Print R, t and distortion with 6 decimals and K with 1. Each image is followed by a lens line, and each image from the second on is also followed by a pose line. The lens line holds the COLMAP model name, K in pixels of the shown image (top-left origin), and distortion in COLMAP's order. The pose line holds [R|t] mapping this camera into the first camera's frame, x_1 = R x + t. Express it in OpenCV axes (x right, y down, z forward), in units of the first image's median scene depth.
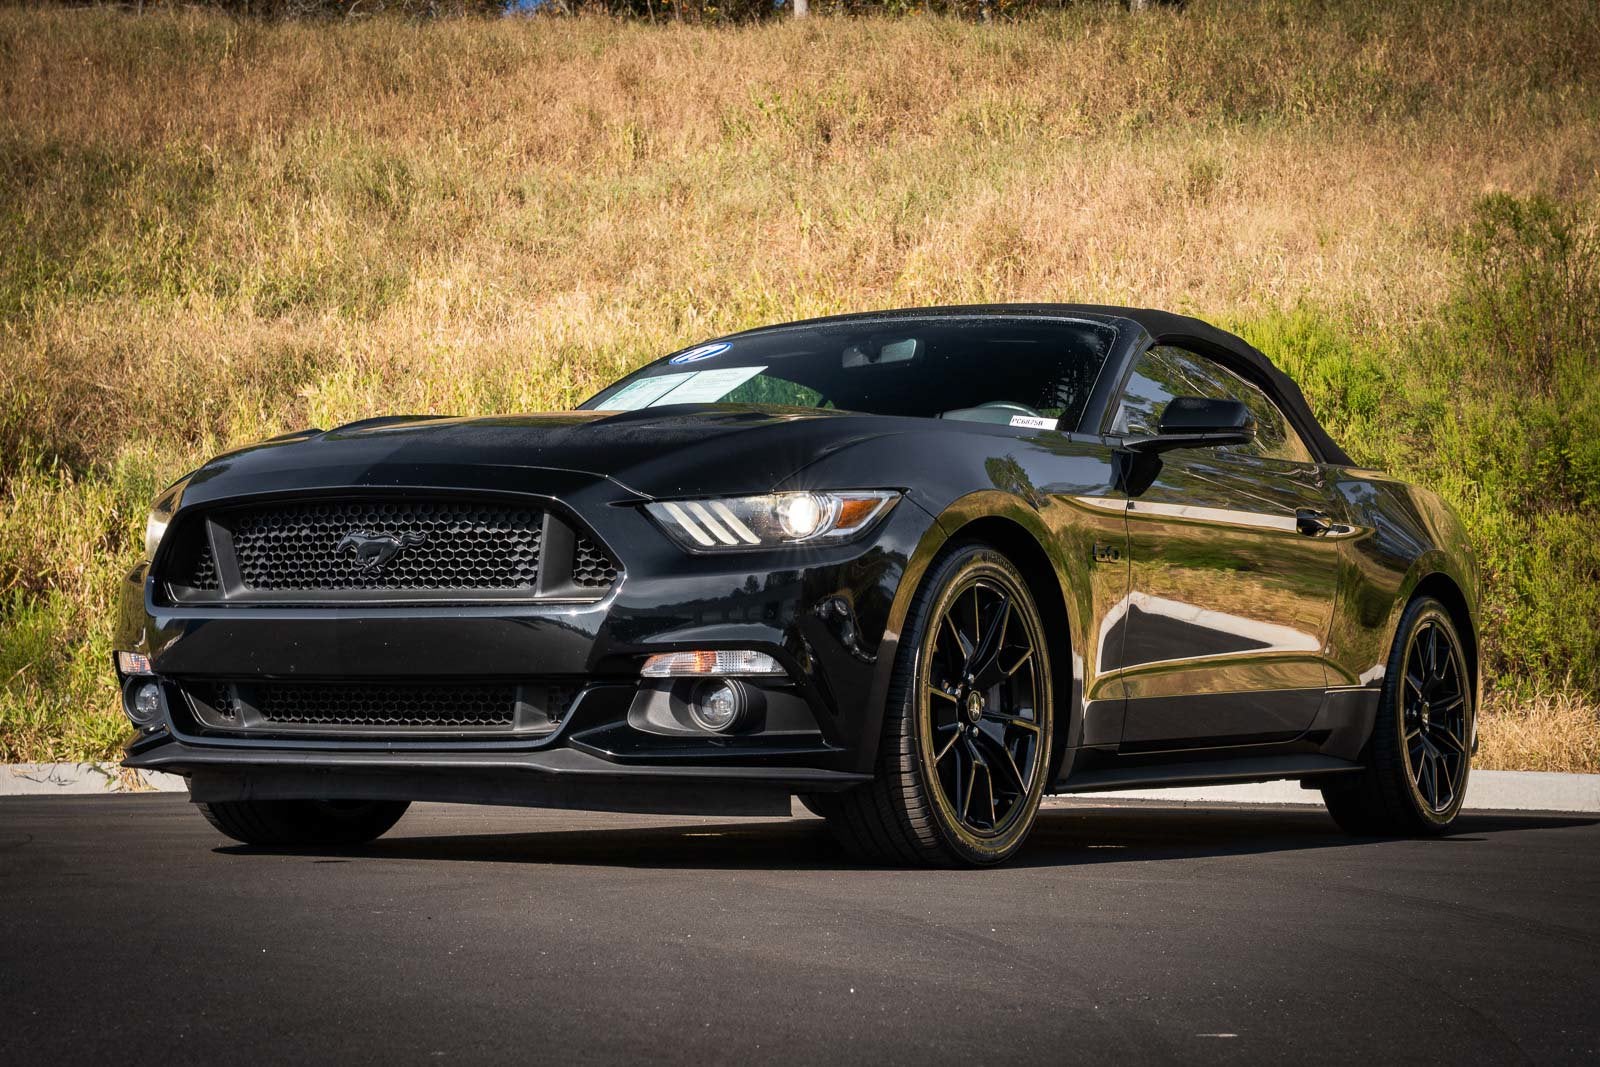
lens RADIAL K [[3247.1, 0, 800.0], [0, 3247.1, 533.5], [0, 0, 1]] dist [0.206037, 0.204164]
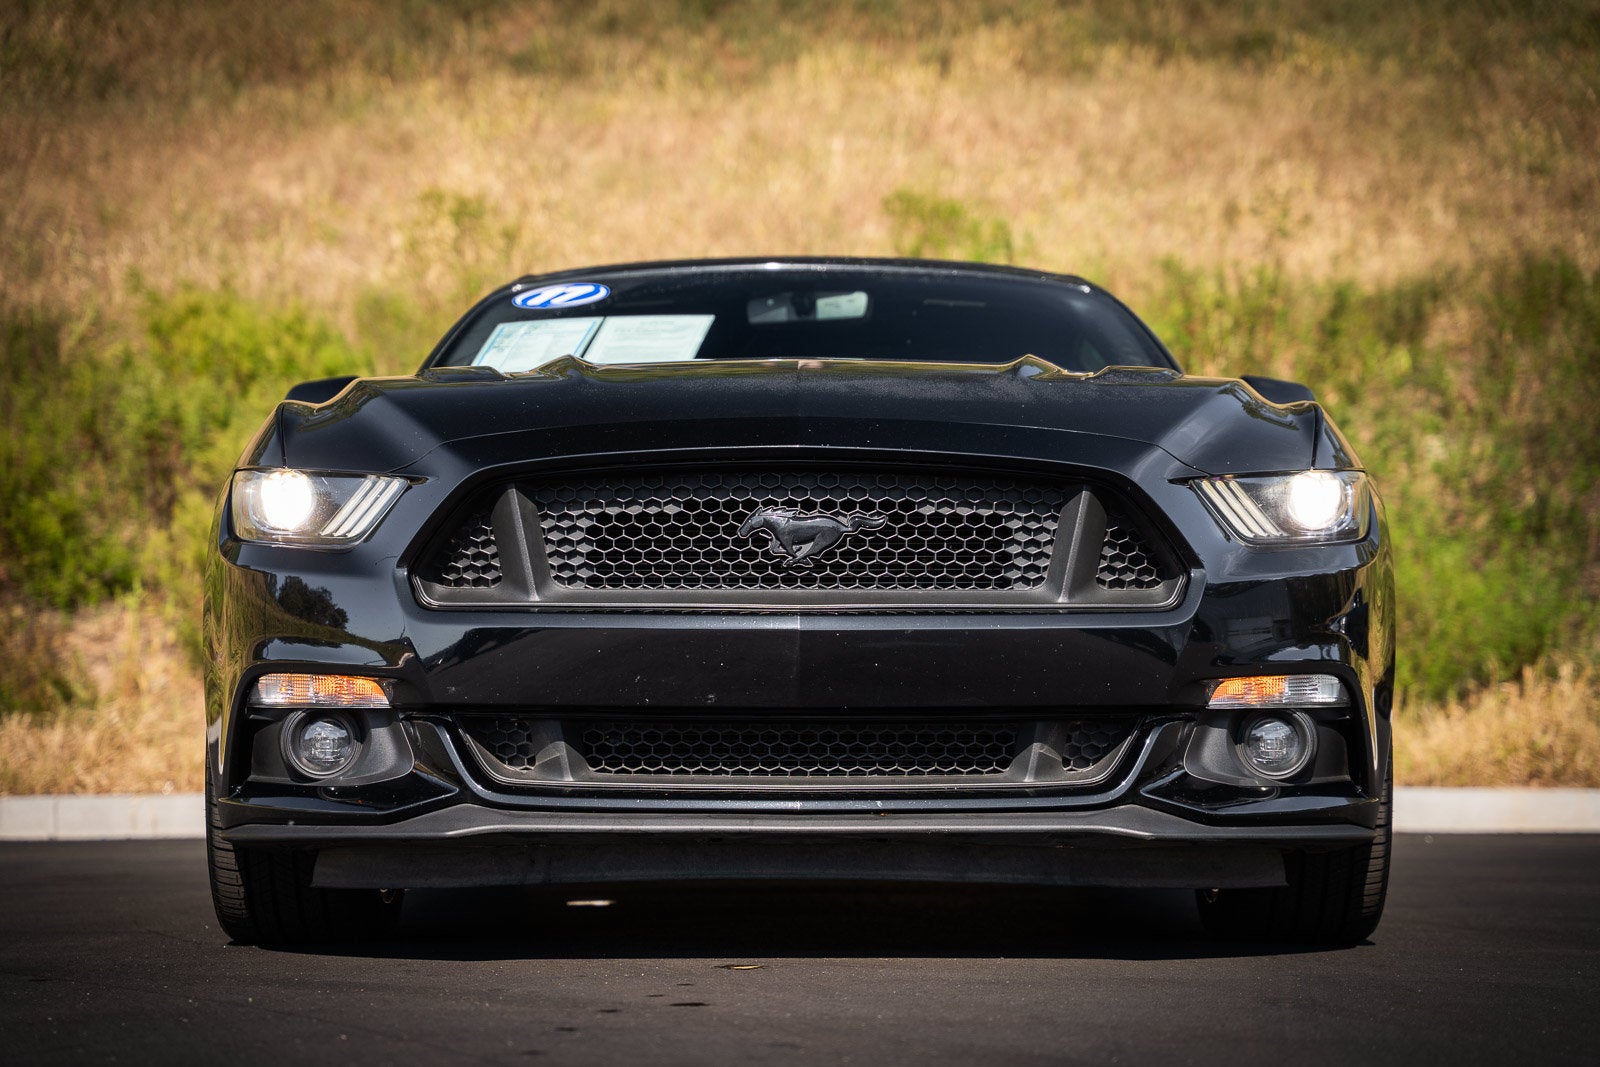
lens RADIAL K [[3247.1, 0, 800.0], [0, 3247.1, 533.5], [0, 0, 1]] dist [0.206037, 0.204164]
pose [[0.864889, 0.019359, 0.501589, -0.491958], [-0.017555, 0.999811, -0.008317, 0.010560], [-0.501655, -0.001612, 0.865066, 0.369962]]
